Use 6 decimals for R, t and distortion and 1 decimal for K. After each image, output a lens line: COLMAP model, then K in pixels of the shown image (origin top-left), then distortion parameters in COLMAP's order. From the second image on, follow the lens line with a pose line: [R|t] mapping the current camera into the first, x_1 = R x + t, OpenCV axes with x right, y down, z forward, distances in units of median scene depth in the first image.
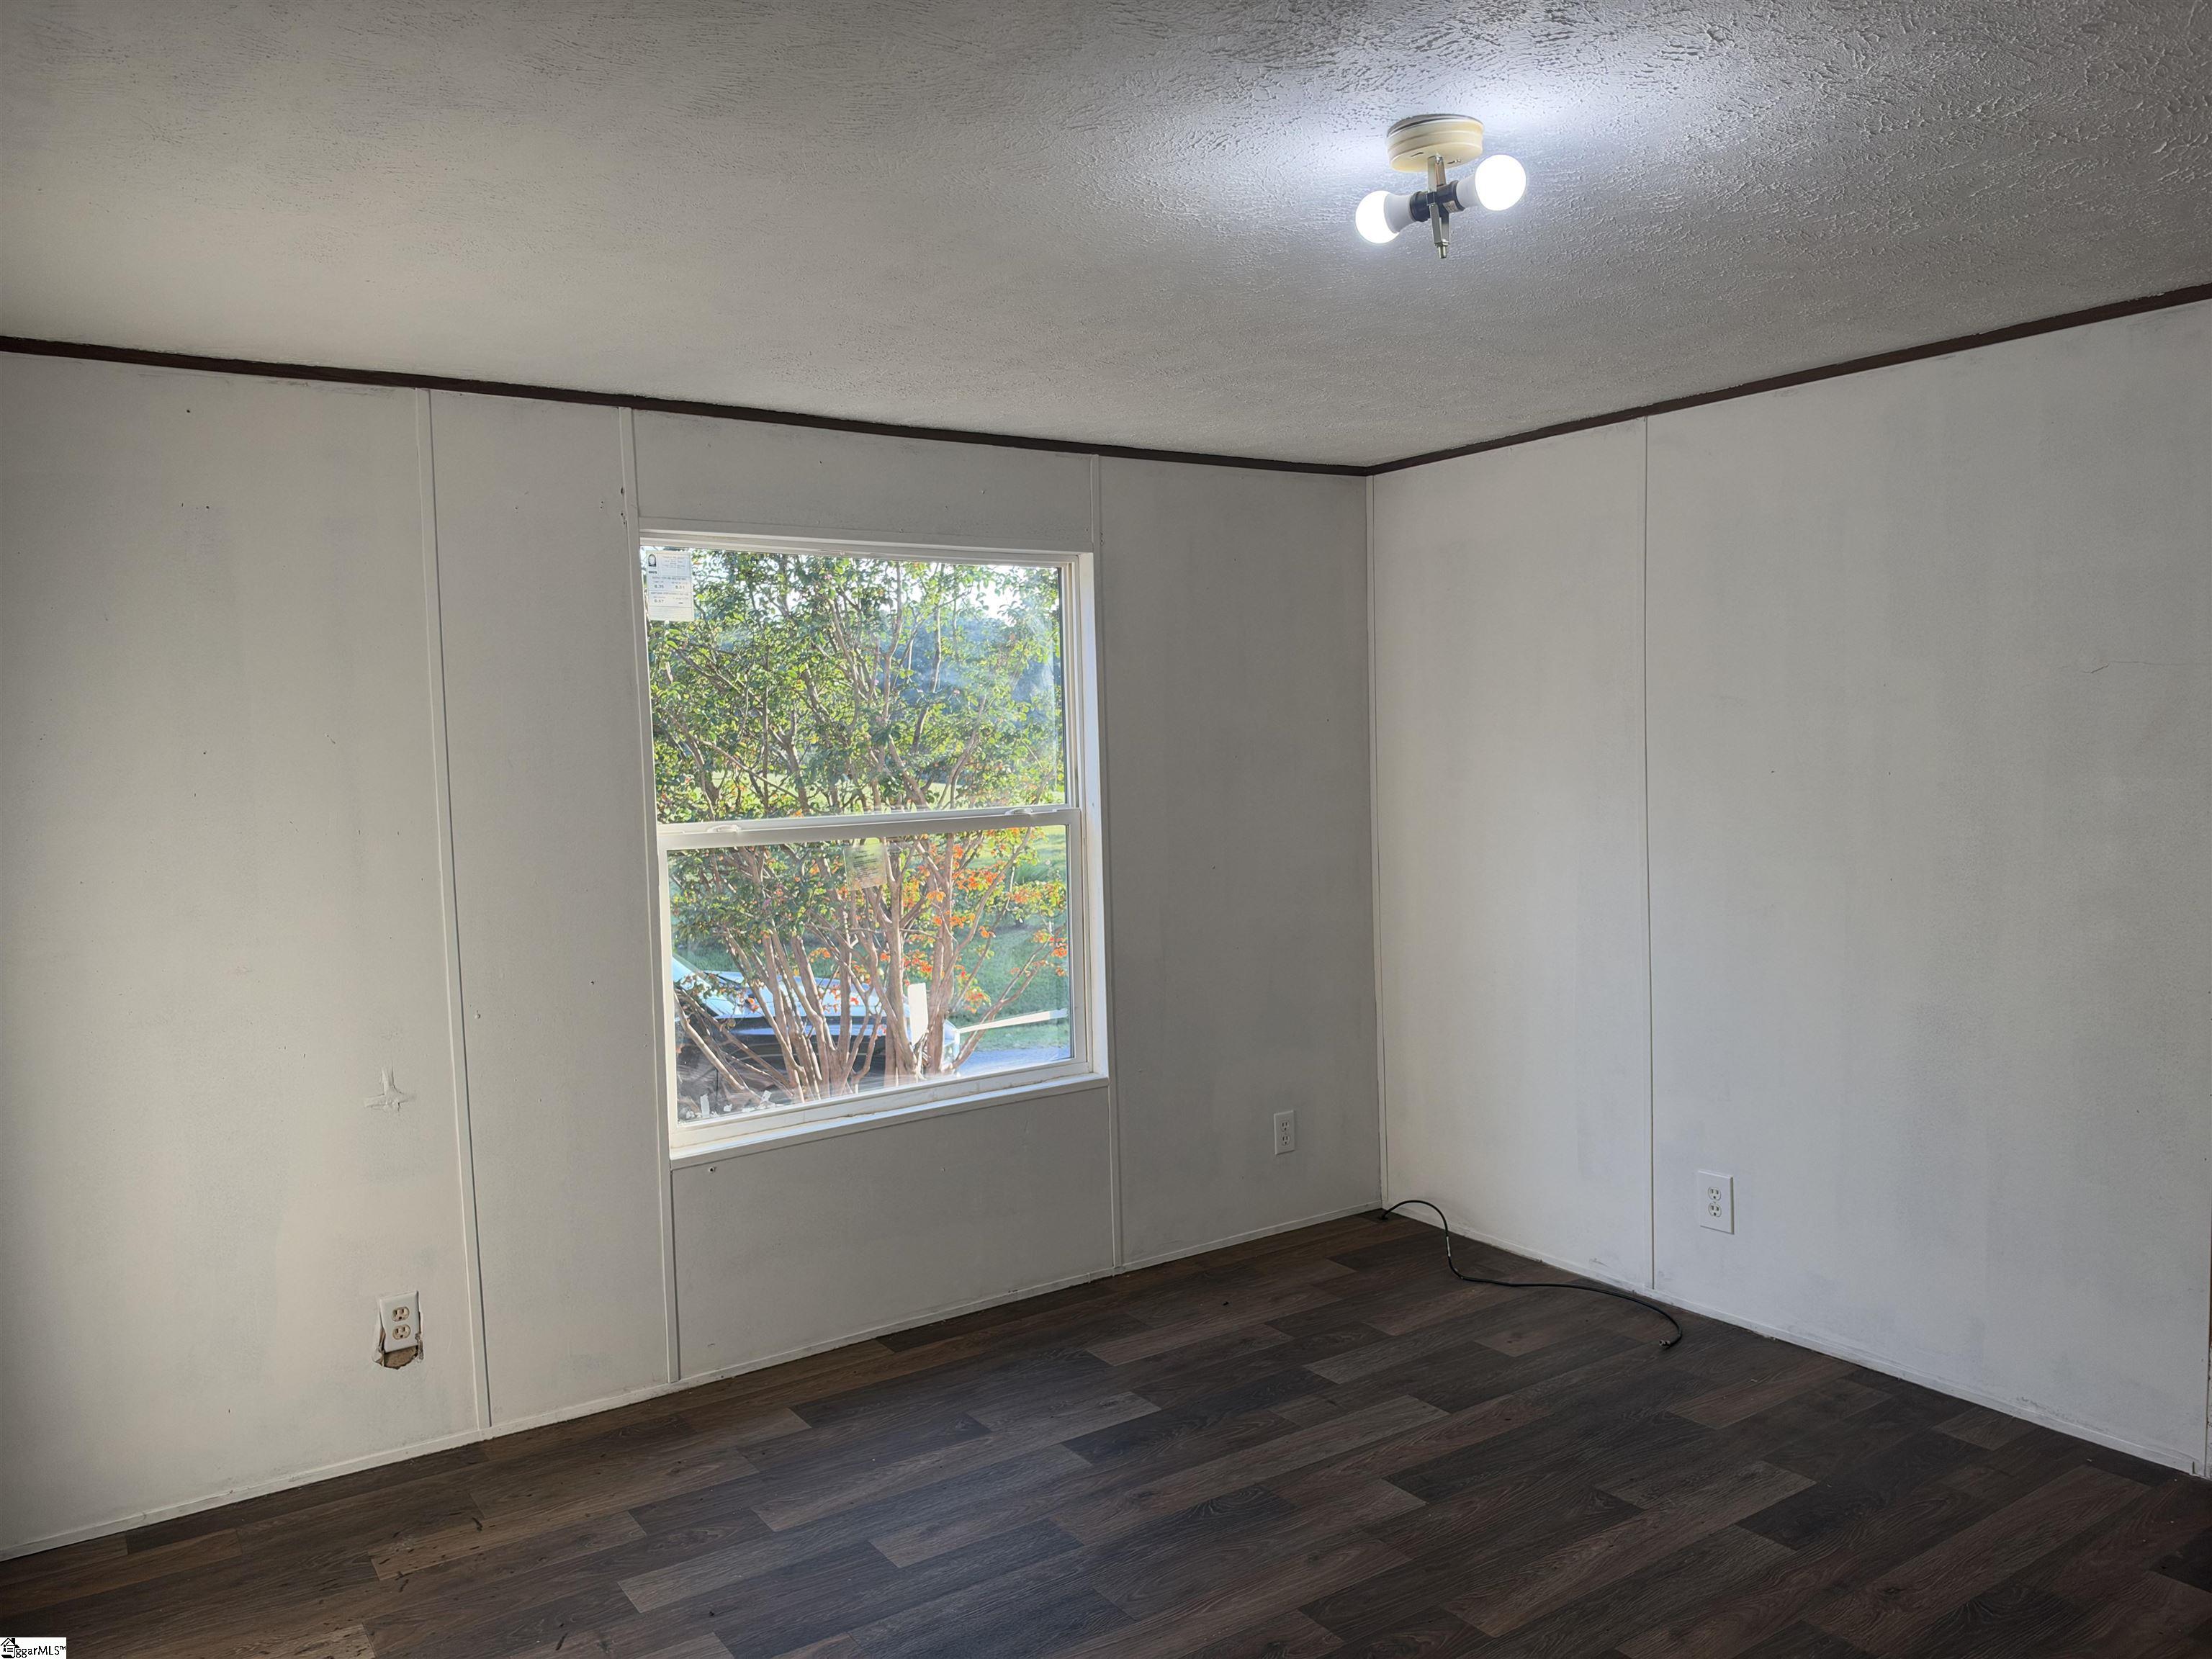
lens RADIAL K [[1618.9, 0, 1114.4], [0, 1618.9, 835.8], [0, 0, 1]] dist [0.026612, -0.055262]
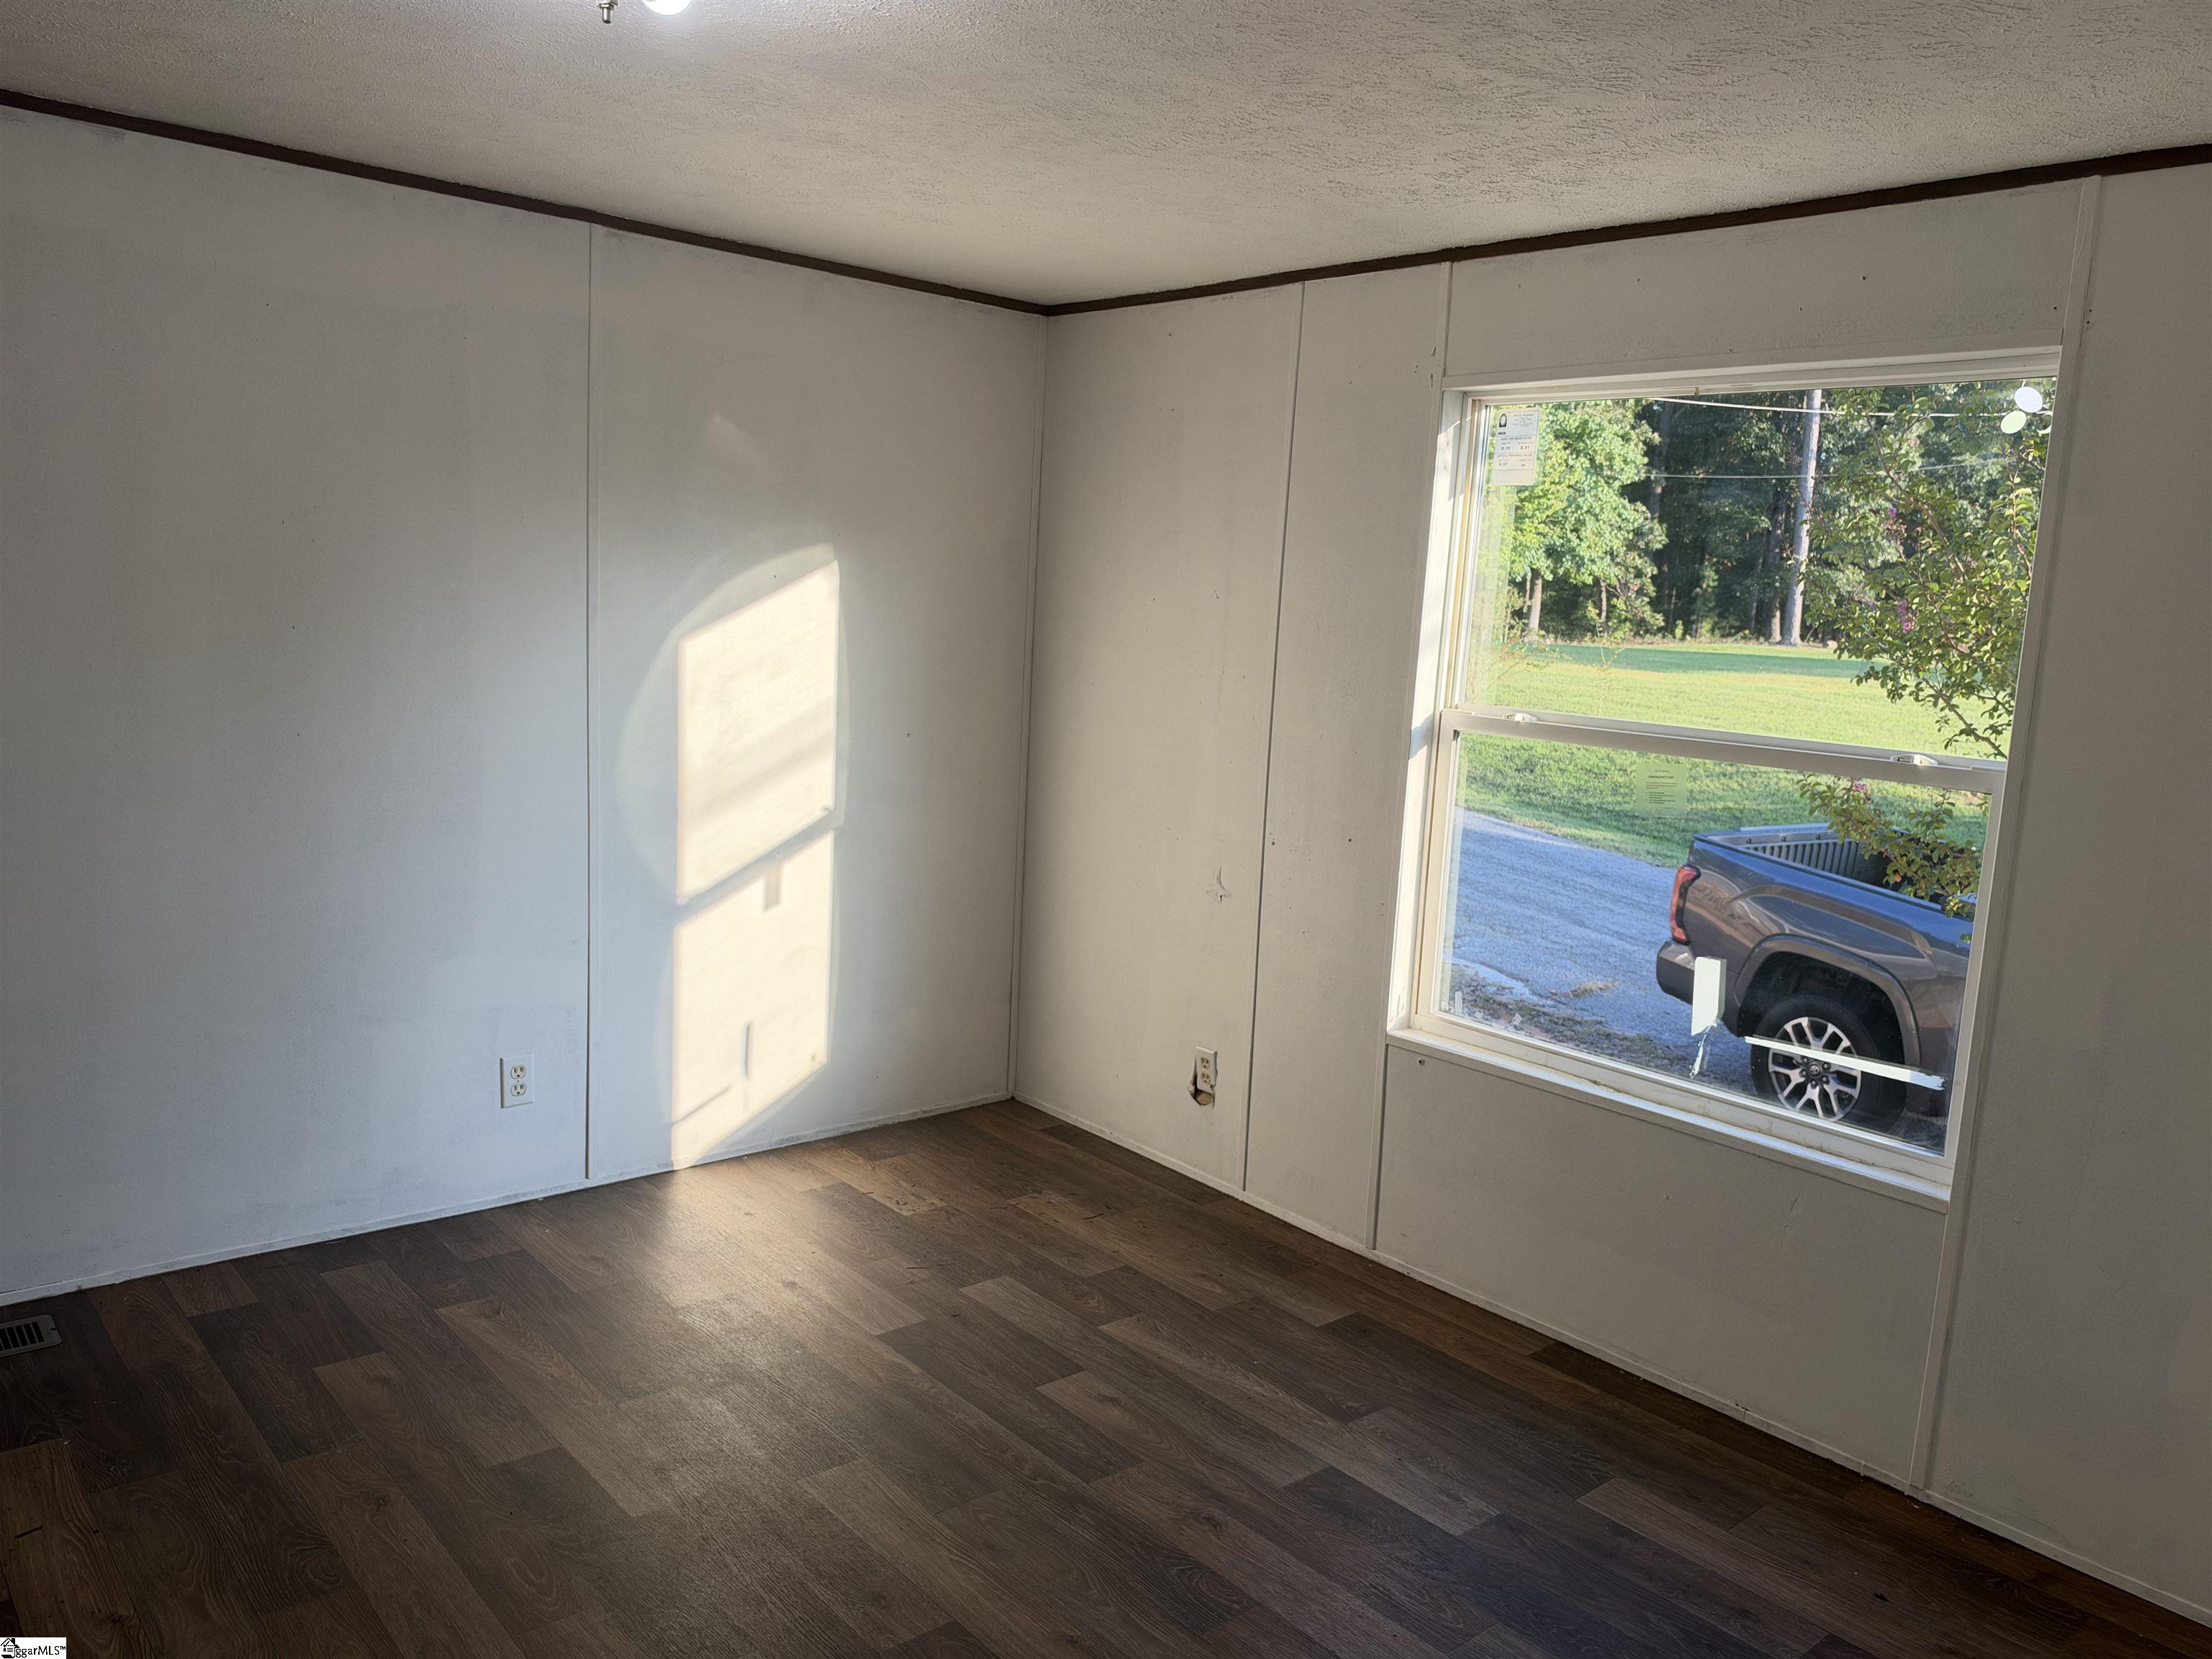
lens RADIAL K [[1618.9, 0, 1088.9], [0, 1618.9, 817.1], [0, 0, 1]] dist [0.026612, -0.055262]
pose [[0.102601, 0.165860, -0.980797, 0.796086], [-0.129662, 0.979818, 0.152131, -0.067824], [0.986236, 0.111563, 0.122036, 0.826991]]
